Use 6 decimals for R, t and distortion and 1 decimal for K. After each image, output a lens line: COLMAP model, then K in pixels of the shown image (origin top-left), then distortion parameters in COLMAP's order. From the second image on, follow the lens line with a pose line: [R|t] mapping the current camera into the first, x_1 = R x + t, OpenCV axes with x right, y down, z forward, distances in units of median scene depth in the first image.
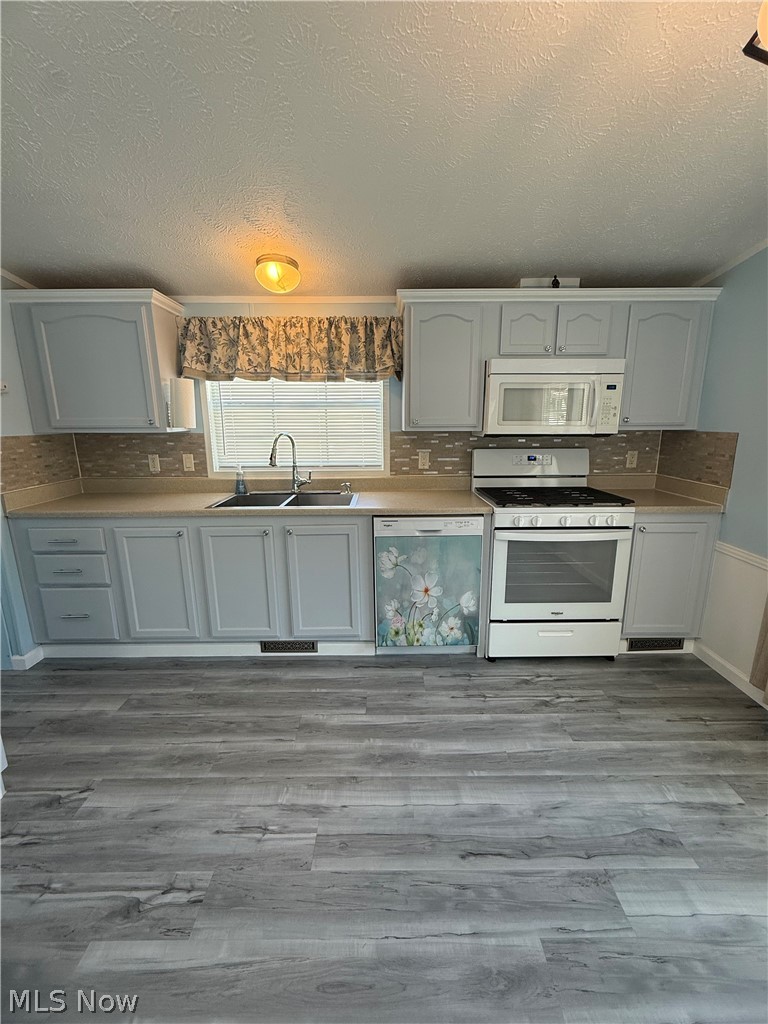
lens RADIAL K [[428.9, 0, 384.0], [0, 428.9, 512.0], [0, 0, 1]] dist [0.002059, 0.000291]
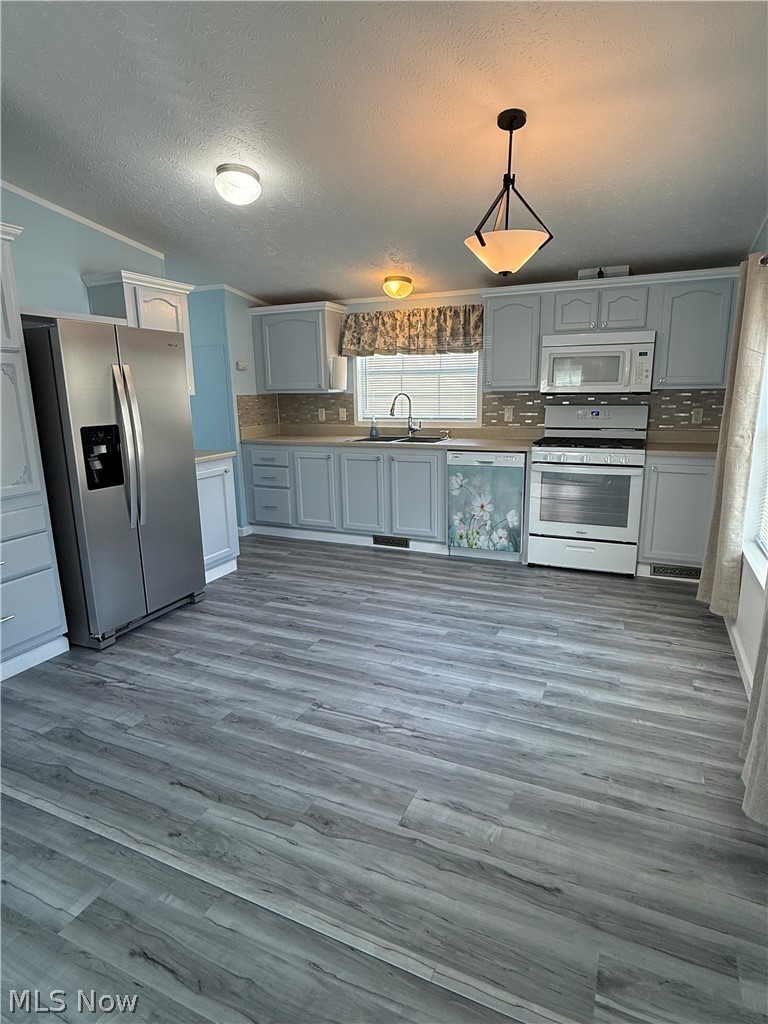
lens RADIAL K [[570.5, 0, 384.0], [0, 570.5, 512.0], [0, 0, 1]] dist [-0.002918, 0.002934]
pose [[0.908457, 0.081663, -0.409922, 0.549804], [-0.078043, 0.996622, 0.025586, 0.173672], [0.410627, 0.008747, 0.911762, -0.777132]]
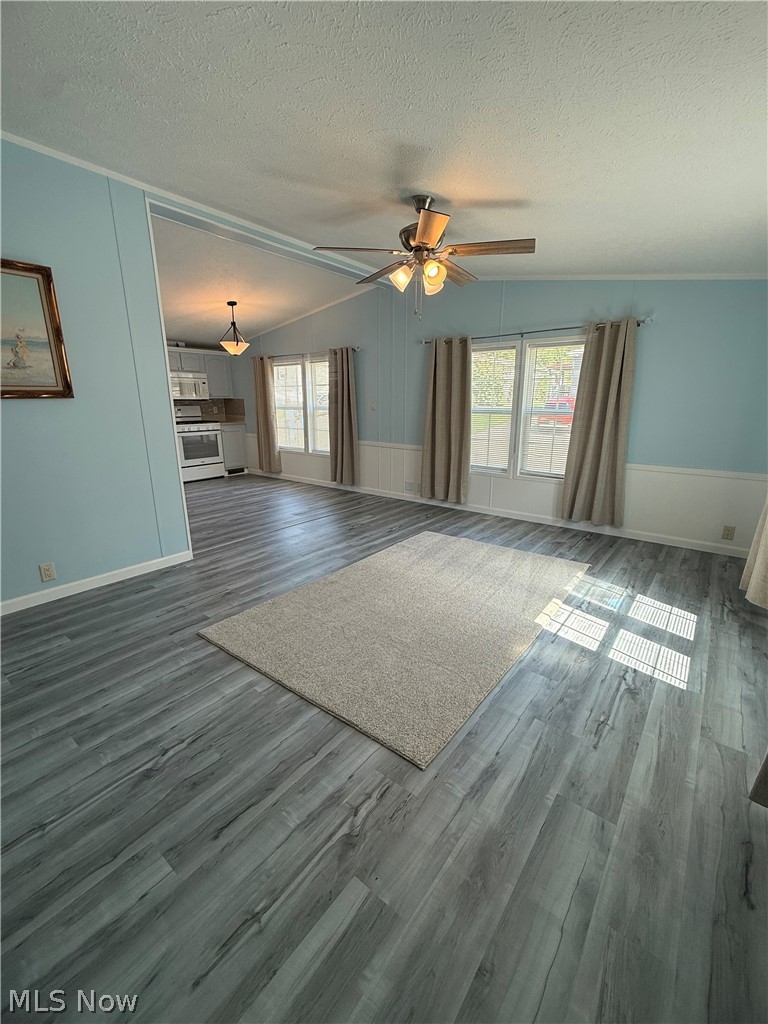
lens RADIAL K [[428.9, 0, 384.0], [0, 428.9, 512.0], [0, 0, 1]] dist [0.002059, 0.000291]
pose [[0.622516, -0.194503, 0.758051, -1.071859], [0.163200, 0.979592, 0.117326, 0.417939], [-0.765401, 0.050677, 0.641555, -1.734093]]
